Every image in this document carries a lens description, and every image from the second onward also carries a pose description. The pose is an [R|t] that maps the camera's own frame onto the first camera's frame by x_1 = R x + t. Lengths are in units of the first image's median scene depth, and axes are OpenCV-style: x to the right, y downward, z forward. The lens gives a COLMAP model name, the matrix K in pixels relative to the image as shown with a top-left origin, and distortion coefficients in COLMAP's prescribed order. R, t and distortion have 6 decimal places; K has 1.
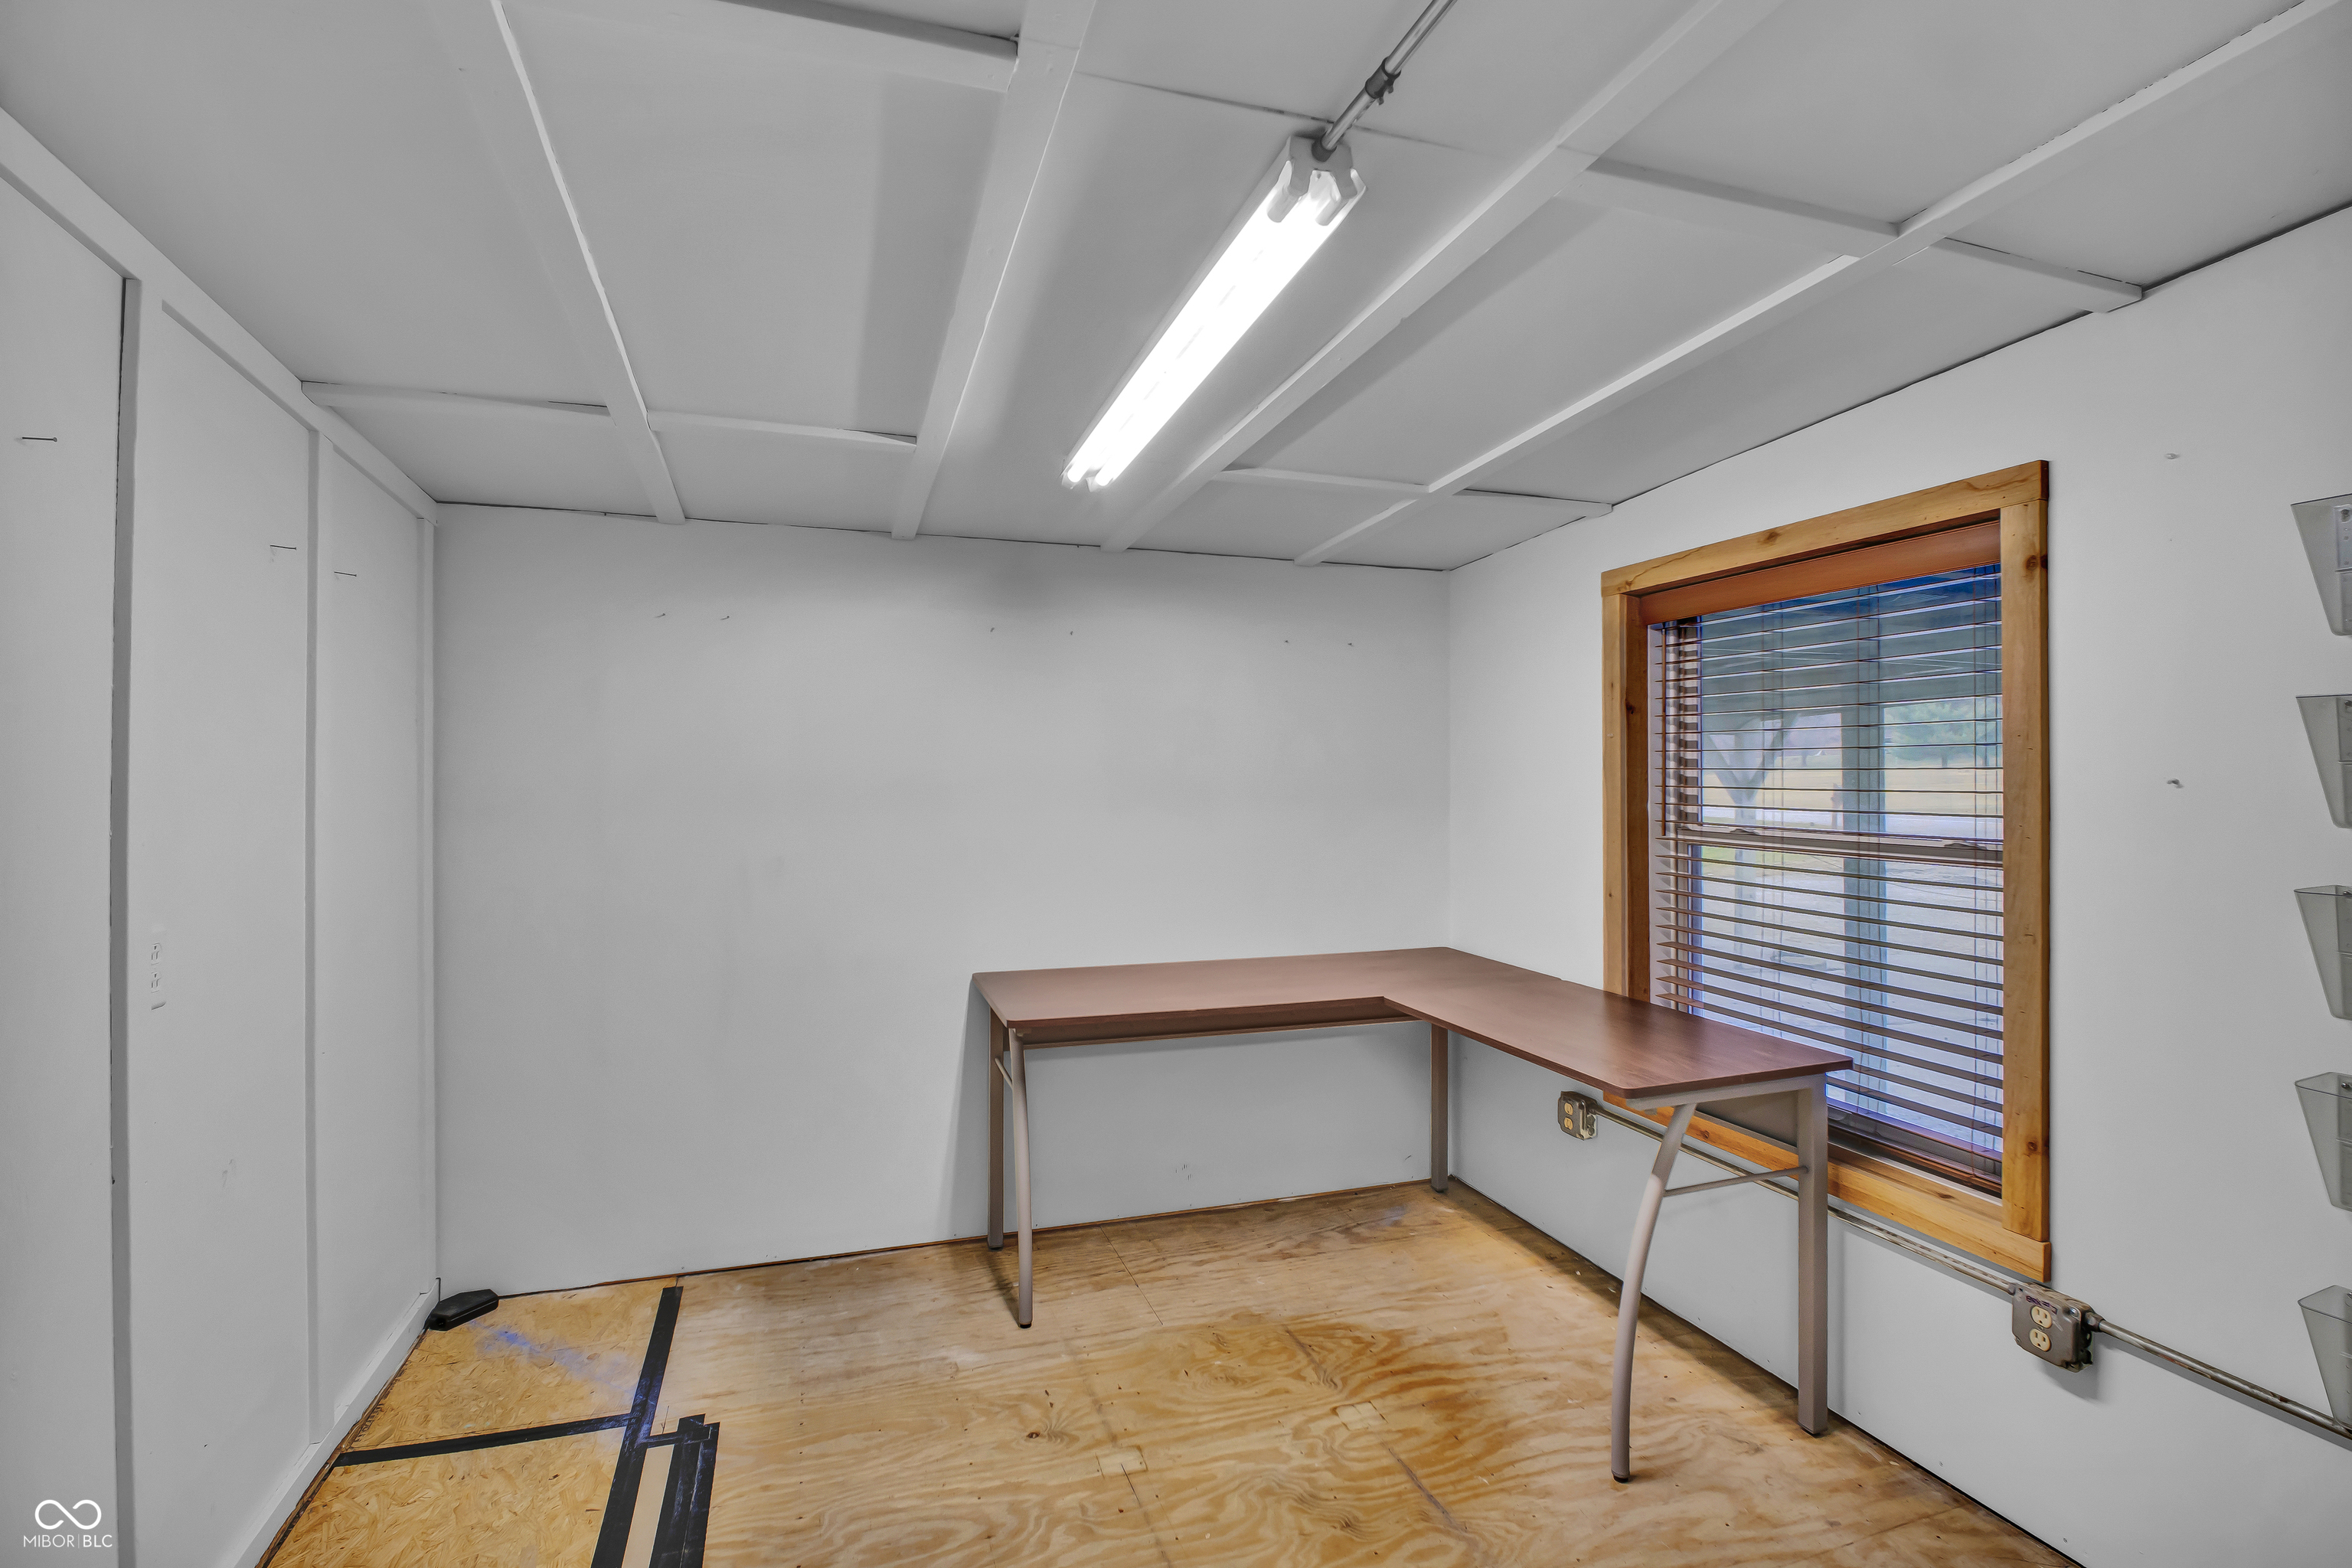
lens RADIAL K [[1129.3, 0, 1182.7], [0, 1129.3, 795.8], [0, 0, 1]] dist [-0.016263, -0.000706]
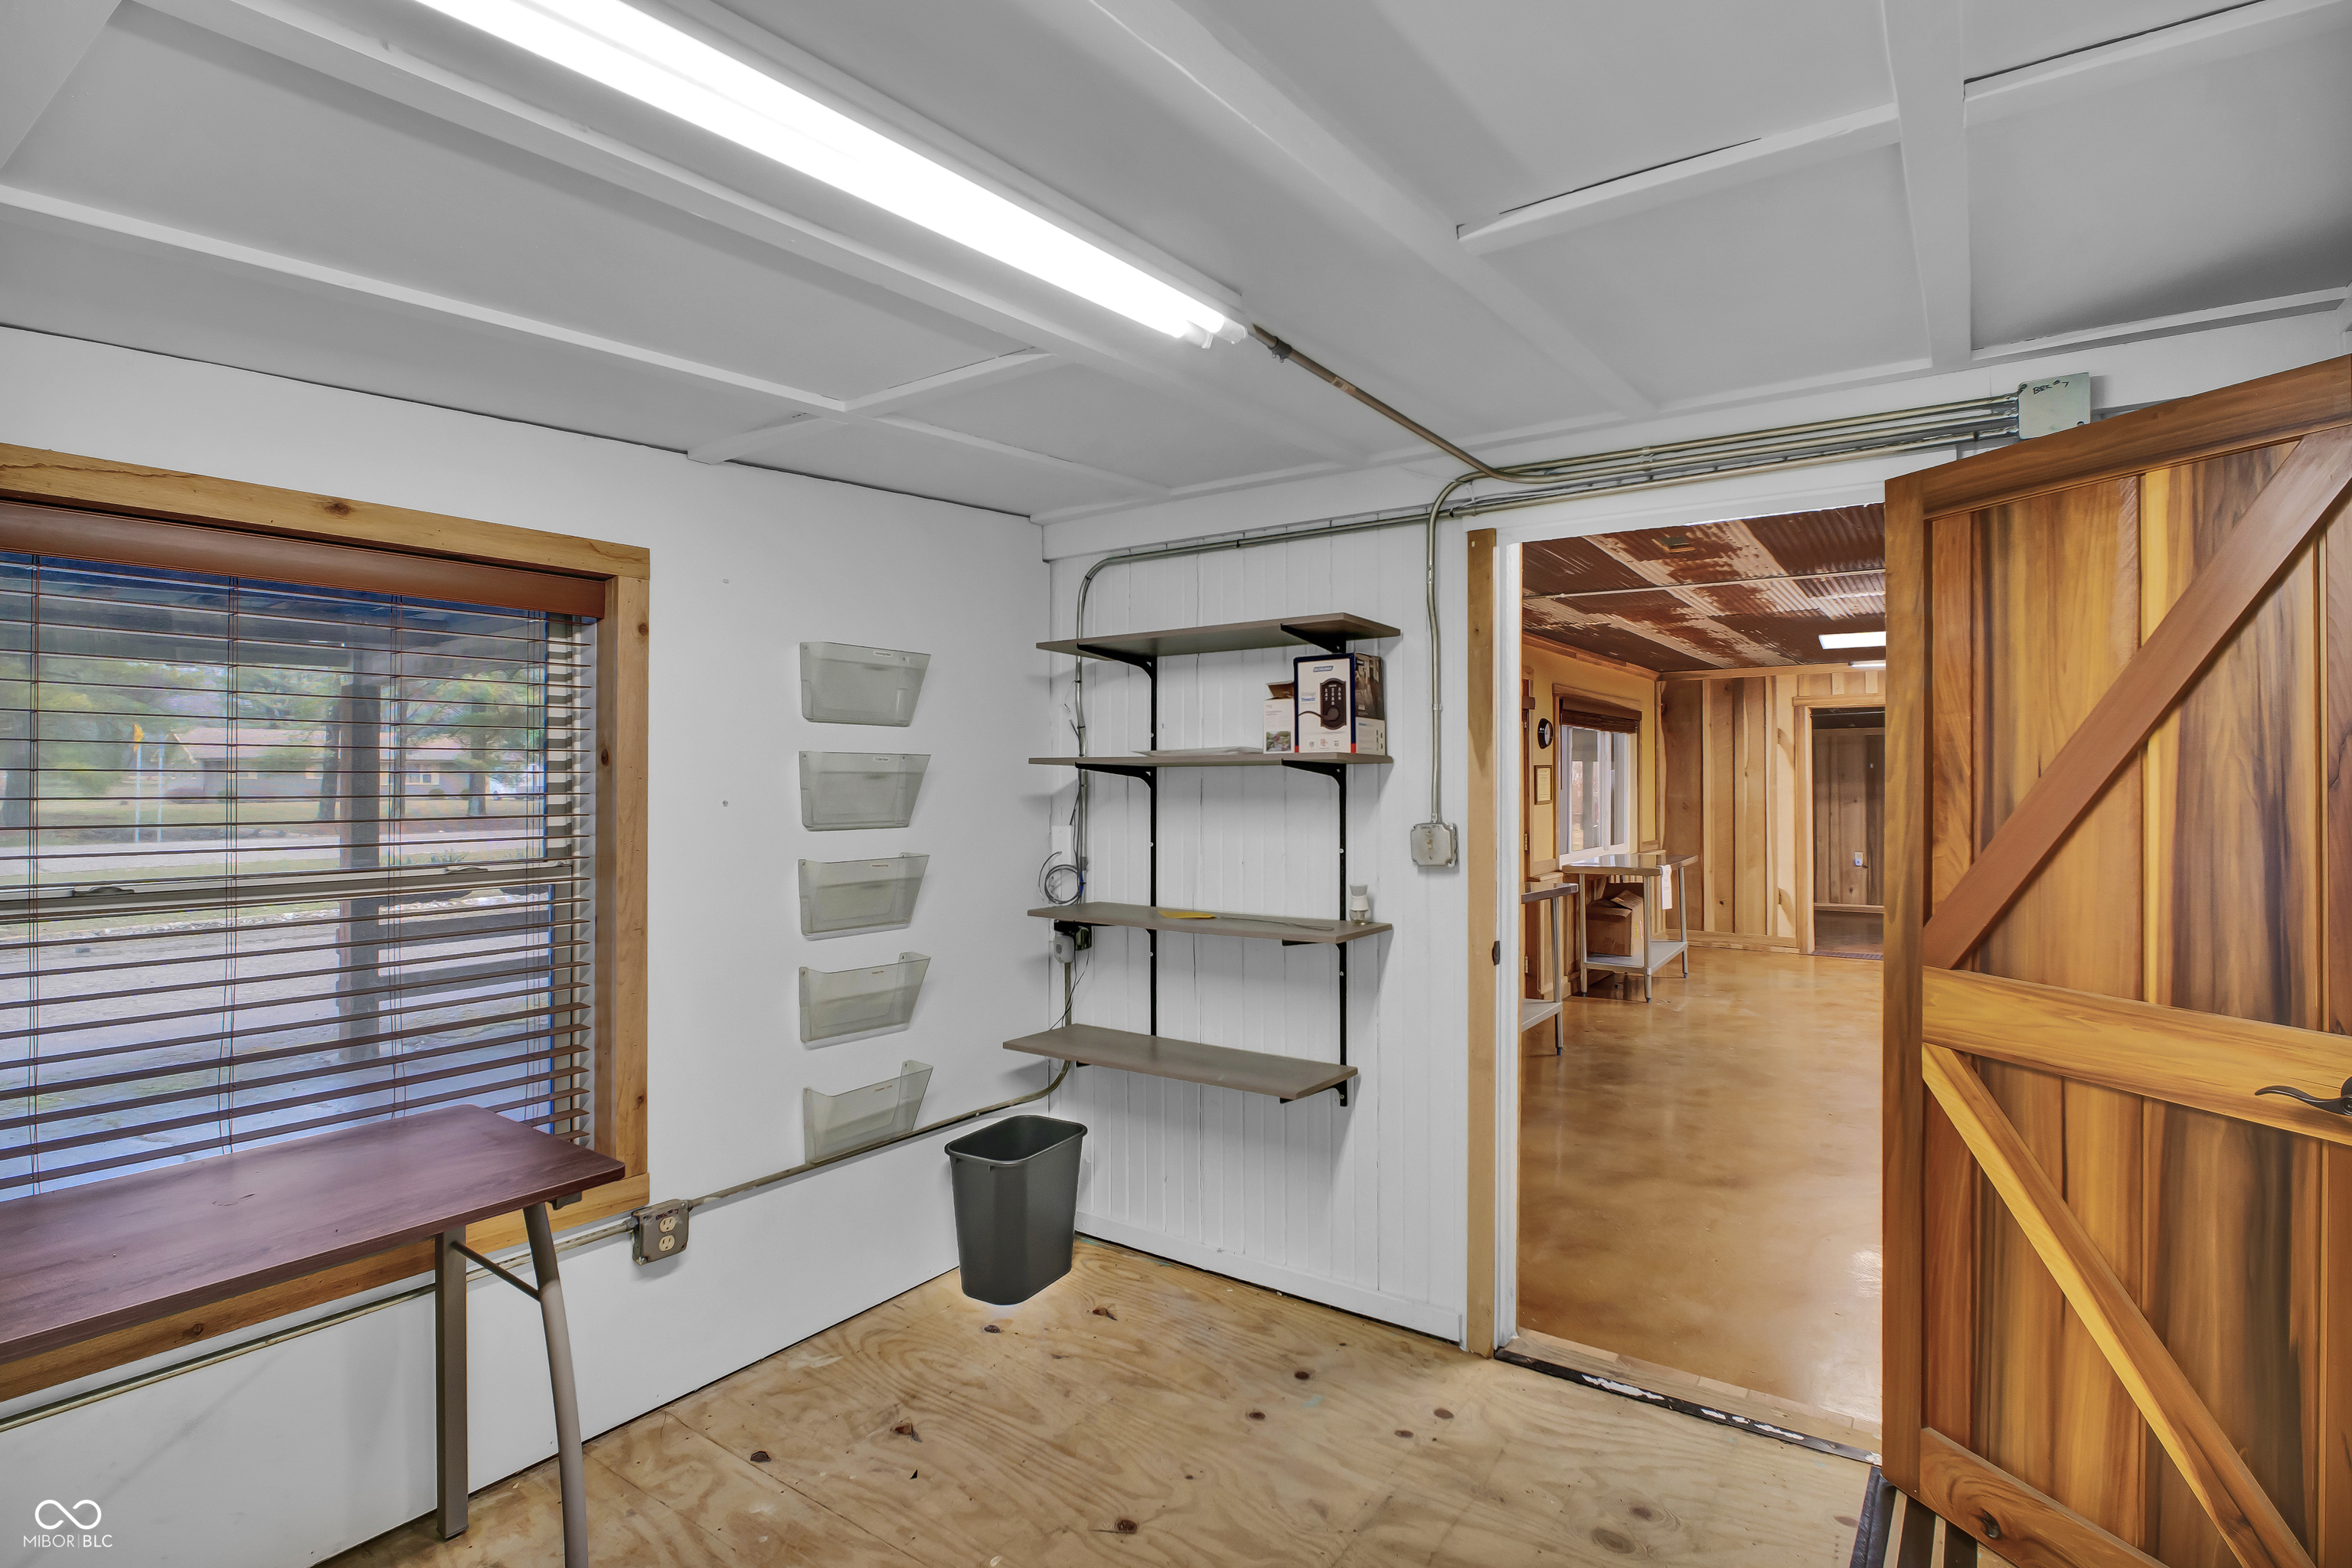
lens RADIAL K [[1129.3, 0, 1182.7], [0, 1129.3, 795.8], [0, 0, 1]] dist [-0.016263, -0.000706]
pose [[-0.583950, -0.011856, 0.811703, -0.573984], [0.015544, 0.999547, 0.025782, -0.044265], [-0.811641, 0.027672, -0.583501, 1.184777]]
